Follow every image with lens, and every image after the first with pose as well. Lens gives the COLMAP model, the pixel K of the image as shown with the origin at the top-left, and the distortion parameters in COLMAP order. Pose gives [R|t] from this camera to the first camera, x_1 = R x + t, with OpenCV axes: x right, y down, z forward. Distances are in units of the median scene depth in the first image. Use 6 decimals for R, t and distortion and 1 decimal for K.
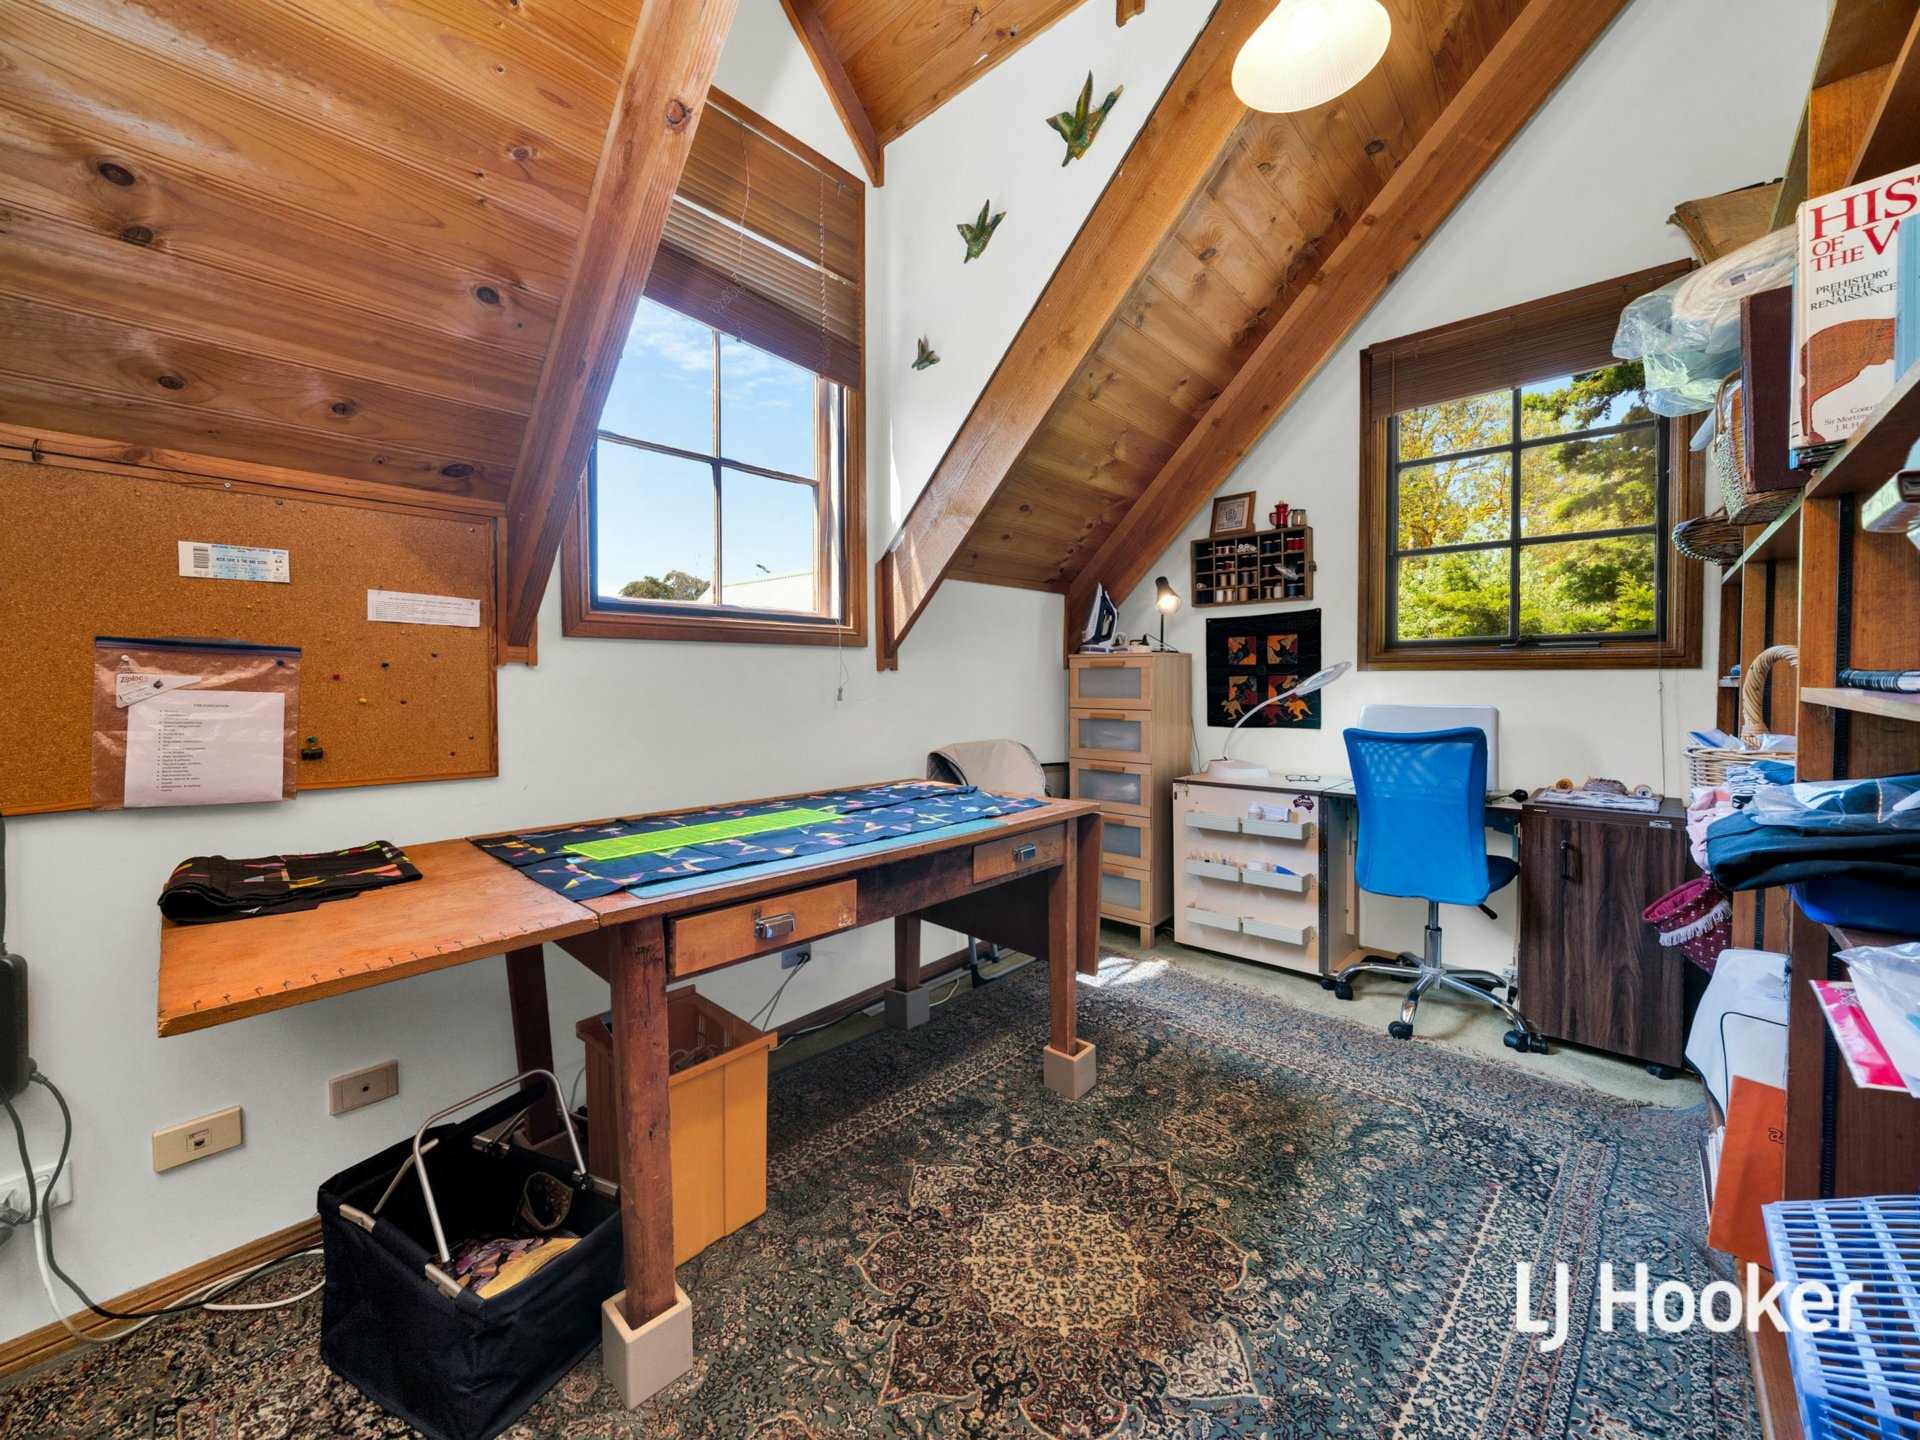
lens RADIAL K [[750.6, 0, 928.9], [0, 750.6, 691.0], [0, 0, 1]] dist [0.000527, 0.000088]
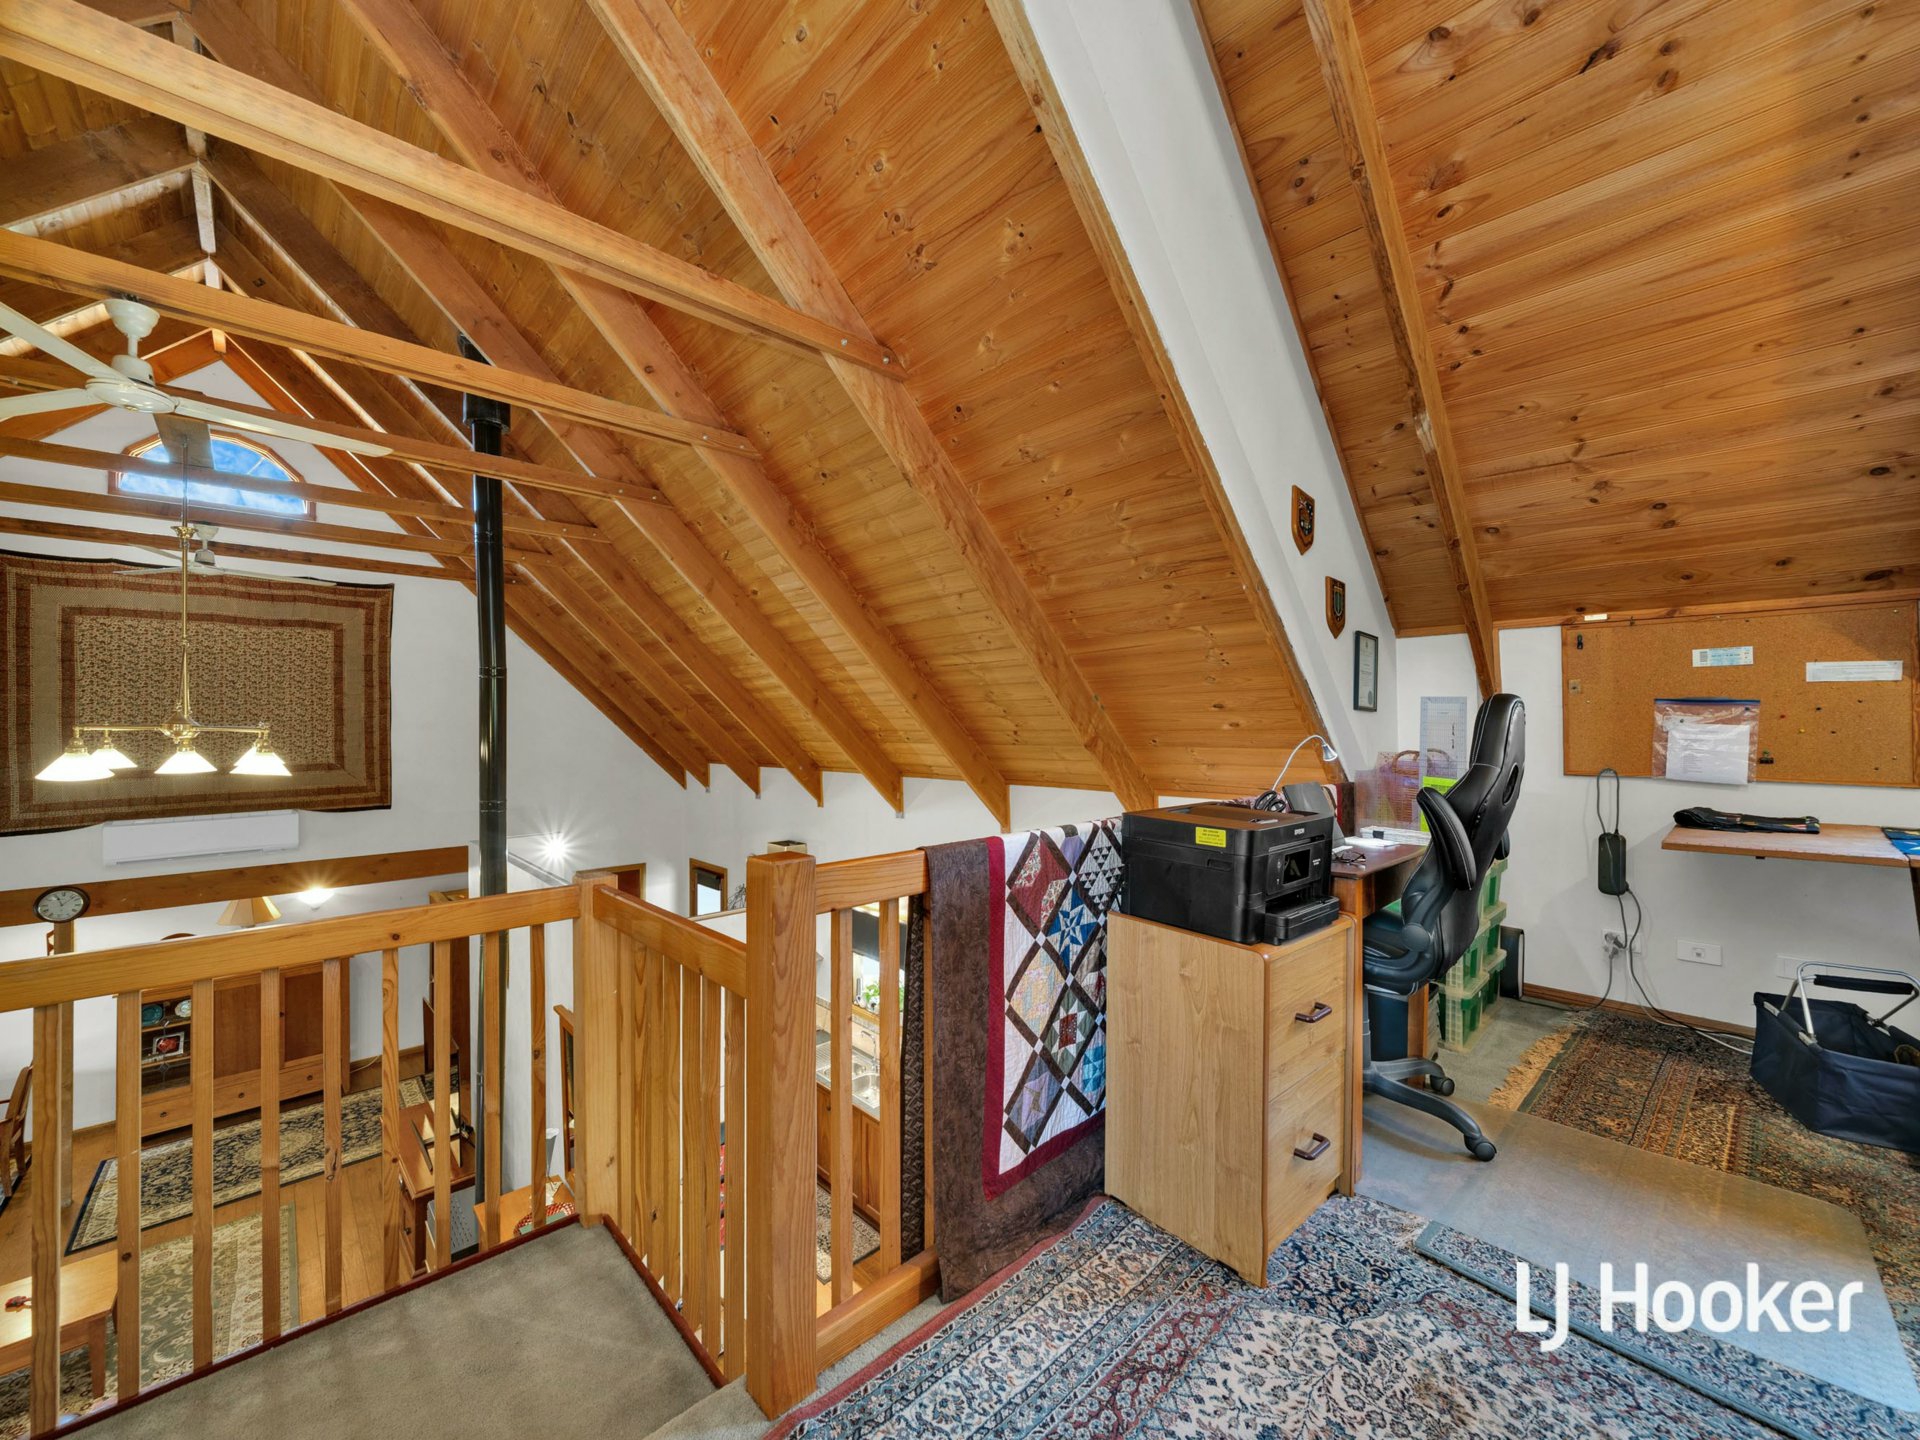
lens RADIAL K [[750.6, 0, 956.8], [0, 750.6, 727.5], [0, 0, 1]] dist [0.000527, 0.000088]
pose [[-0.061632, 0.001178, -0.998098, 1.114715], [-0.014599, 0.999891, 0.002081, 0.033375], [0.997992, 0.014700, -0.061608, -0.829485]]
